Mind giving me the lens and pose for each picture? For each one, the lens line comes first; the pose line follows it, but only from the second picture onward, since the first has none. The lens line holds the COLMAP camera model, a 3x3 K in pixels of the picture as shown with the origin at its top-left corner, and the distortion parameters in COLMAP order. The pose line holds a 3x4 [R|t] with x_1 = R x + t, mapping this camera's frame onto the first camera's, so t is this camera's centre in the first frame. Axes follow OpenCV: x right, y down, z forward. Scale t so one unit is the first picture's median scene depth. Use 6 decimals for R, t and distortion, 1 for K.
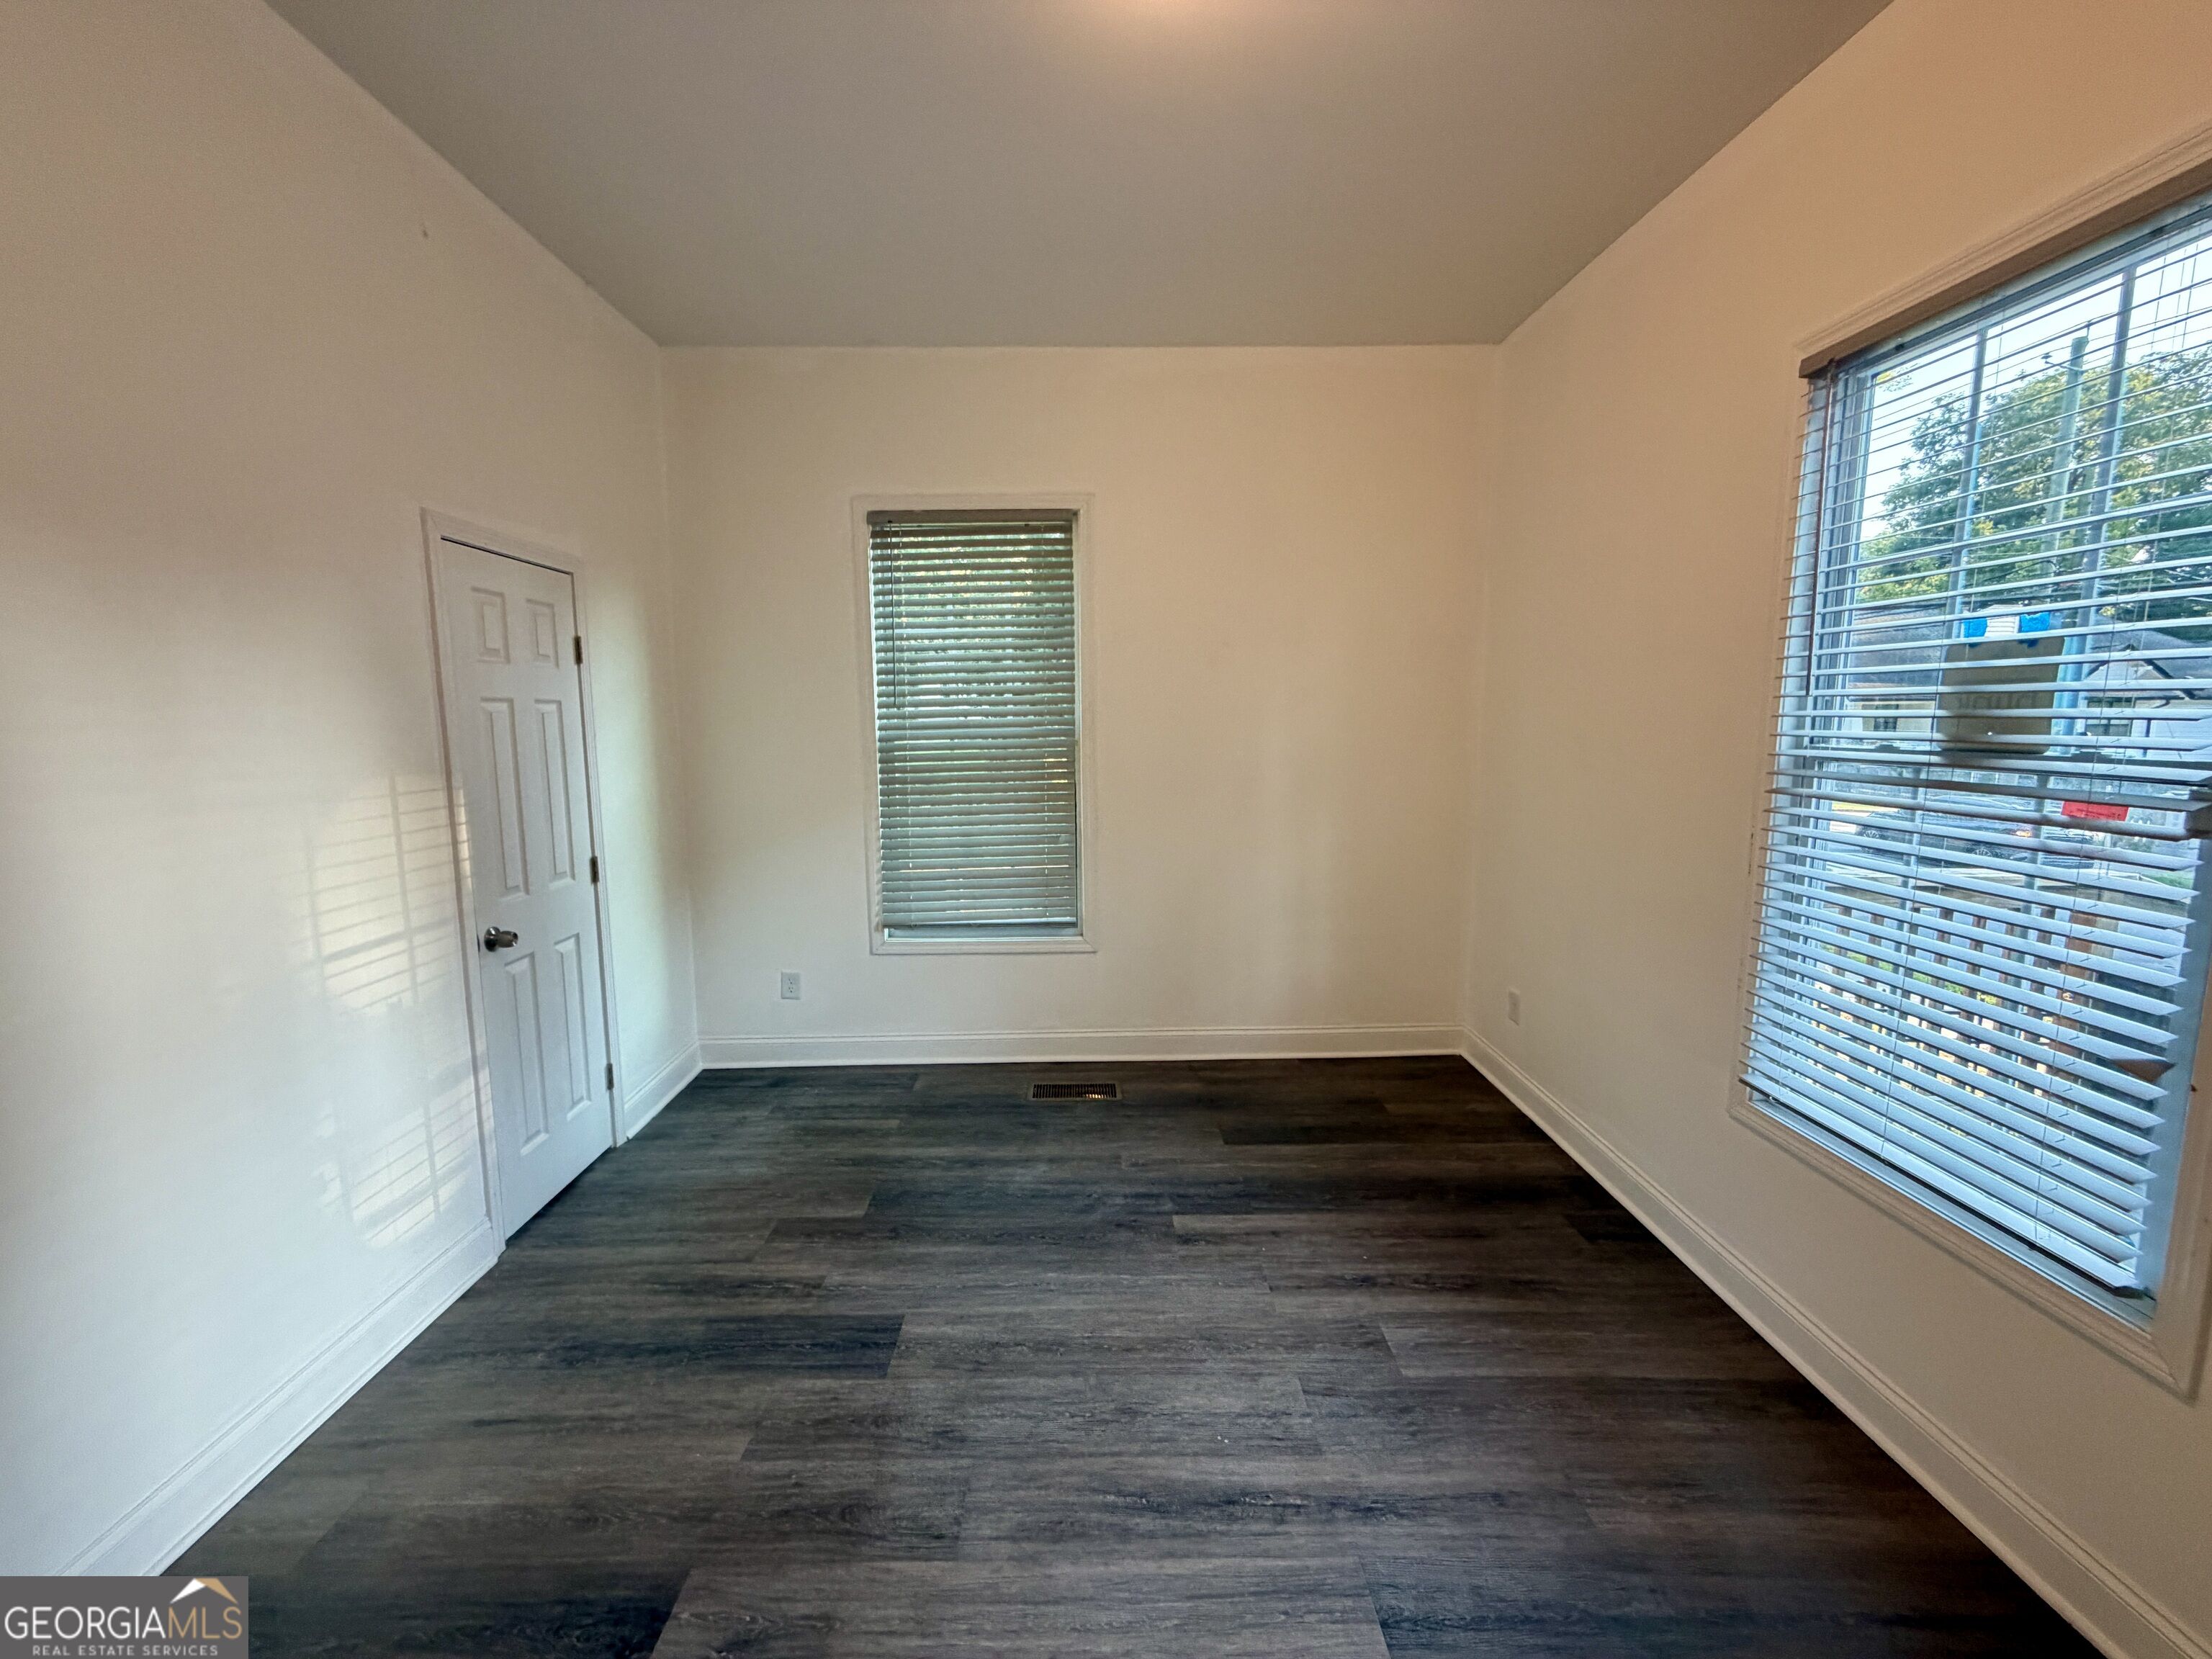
lens RADIAL K [[887.0, 0, 1109.4], [0, 887.0, 817.4], [0, 0, 1]] dist [0.001578, -0.000091]
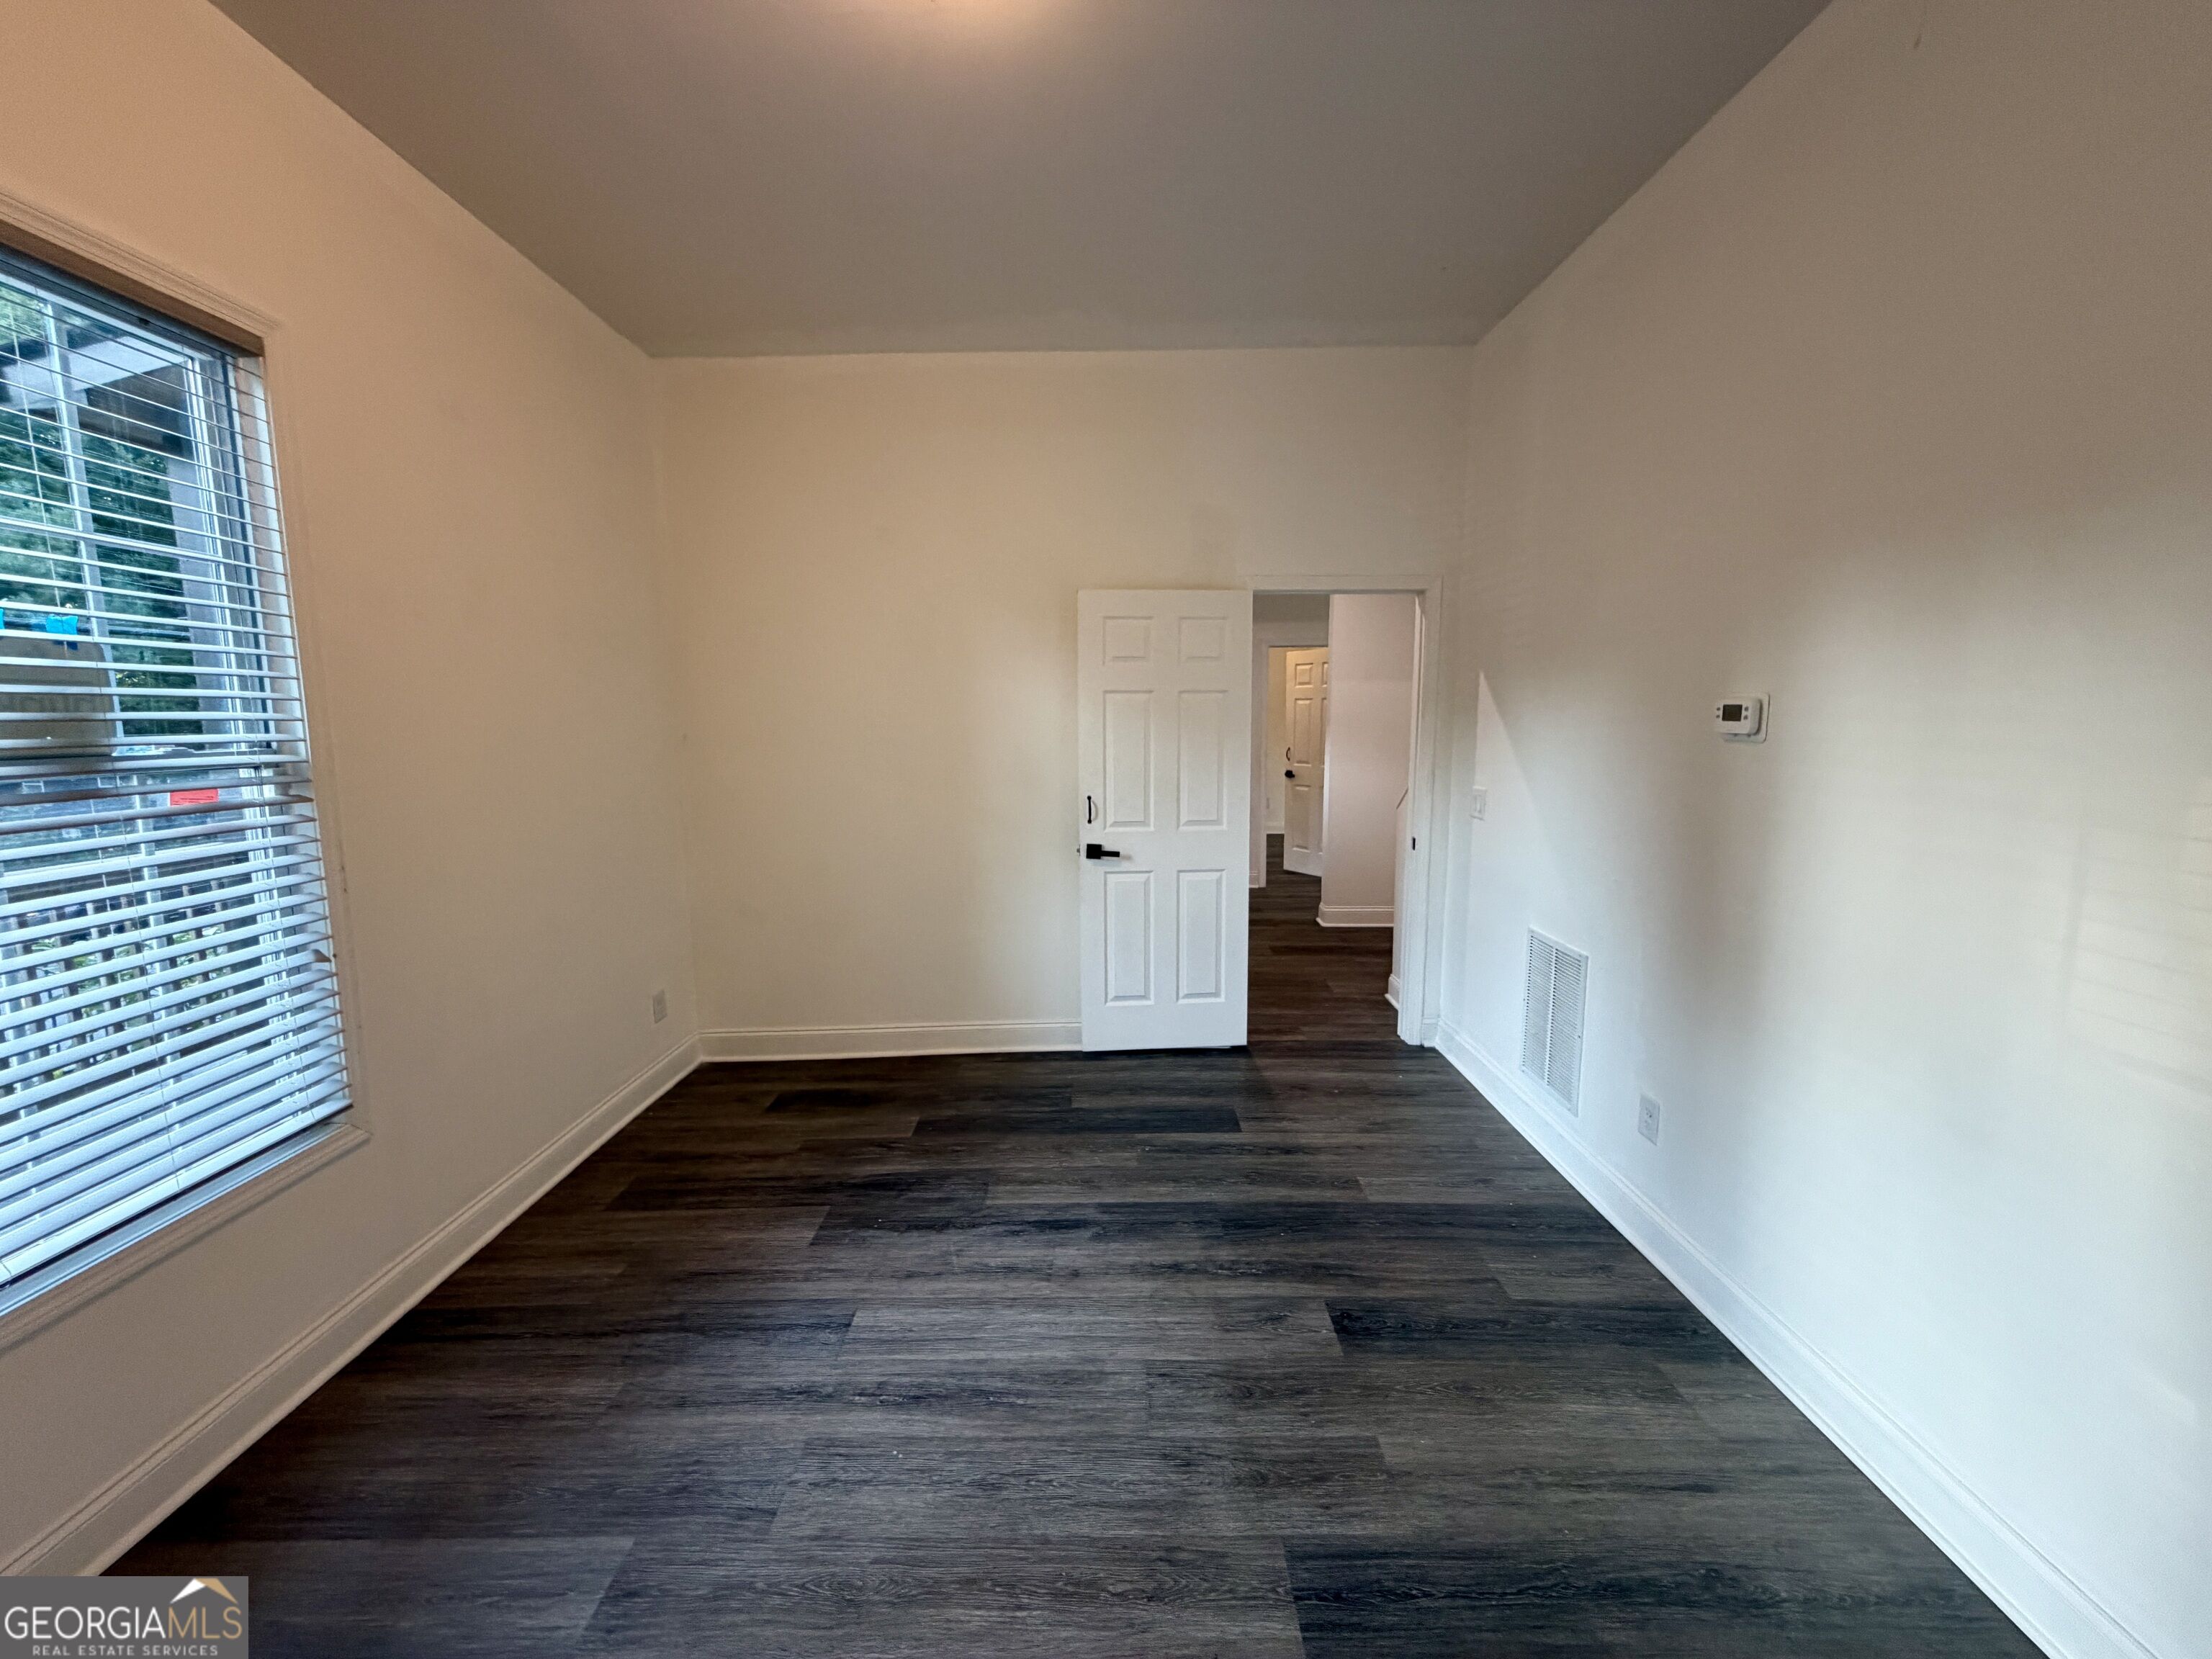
lens RADIAL K [[887.0, 0, 1106.1], [0, 887.0, 836.6], [0, 0, 1]] dist [0.001578, -0.000091]
pose [[-0.999785, 0.006772, 0.019601, -0.130391], [0.011522, 0.967268, 0.253494, -0.211021], [-0.017243, 0.253666, -0.967138, 1.845696]]
